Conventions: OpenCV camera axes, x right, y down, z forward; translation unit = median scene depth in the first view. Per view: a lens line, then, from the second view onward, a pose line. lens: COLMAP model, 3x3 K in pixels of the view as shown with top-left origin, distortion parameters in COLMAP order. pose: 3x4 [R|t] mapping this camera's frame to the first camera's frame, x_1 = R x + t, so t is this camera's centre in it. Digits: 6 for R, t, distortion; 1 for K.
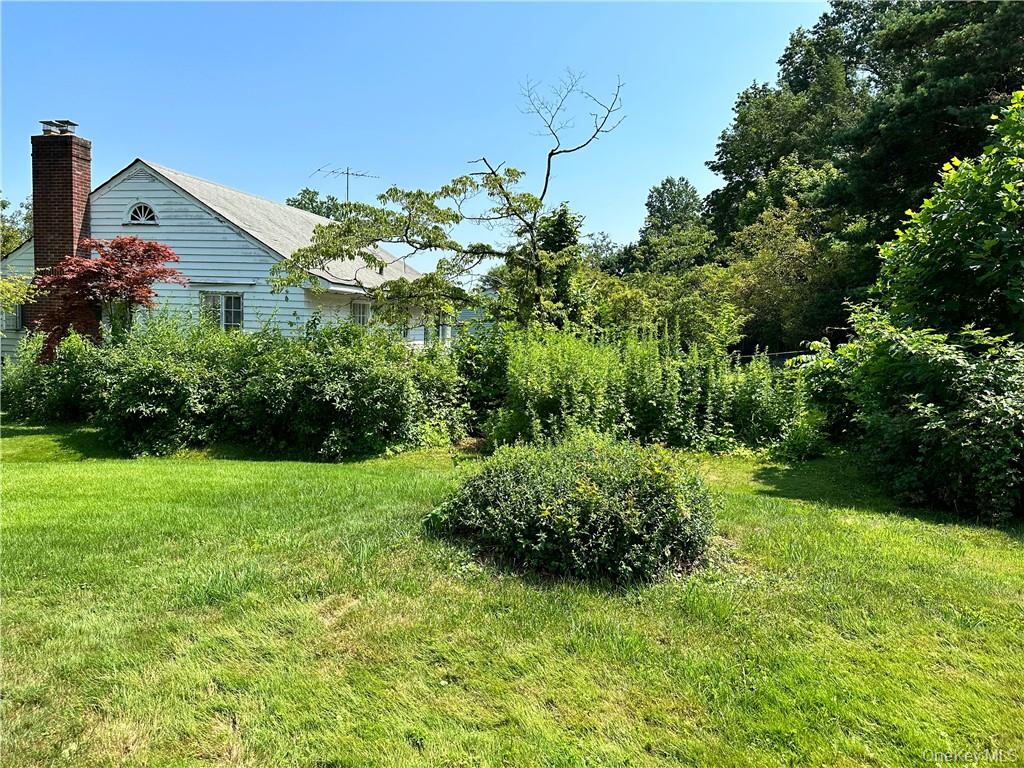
lens RADIAL K [[716.0, 0, 508.4], [0, 716.0, 380.8], [0, 0, 1]] dist [0.001931, -0.008180]
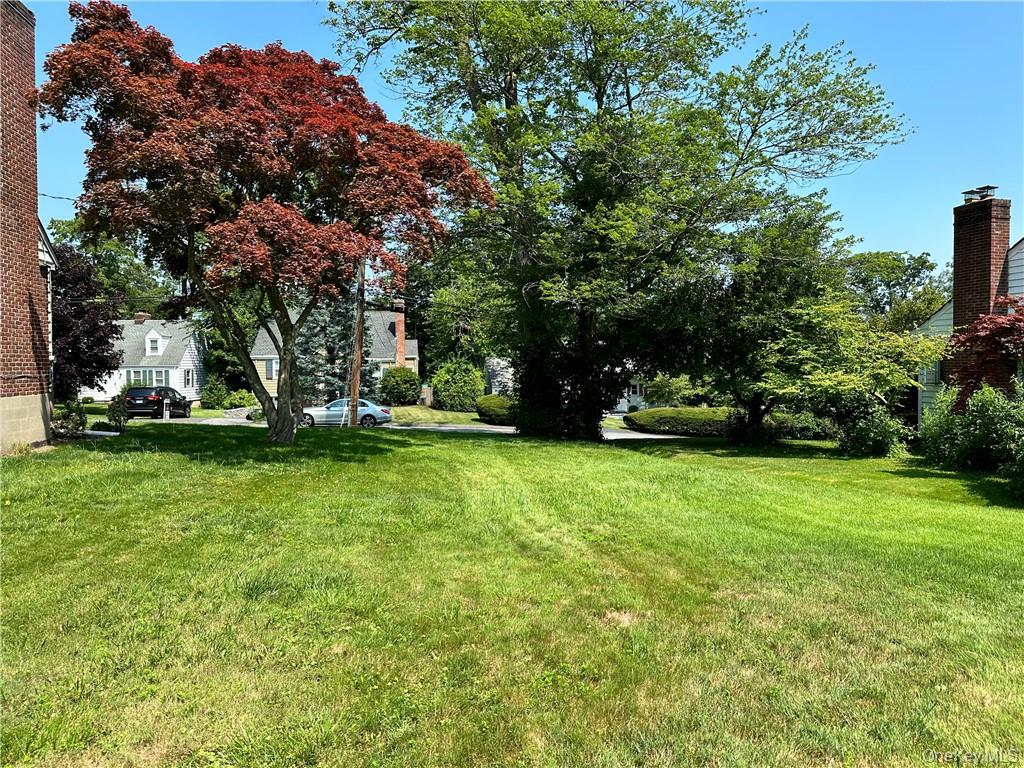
lens RADIAL K [[716.0, 0, 509.7], [0, 716.0, 383.6], [0, 0, 1]] dist [0.001931, -0.008180]
pose [[0.414947, -0.007162, -0.909817, 0.064024], [-0.055468, 0.997910, -0.033153, 0.003545], [0.908153, 0.064223, 0.413683, -0.078276]]
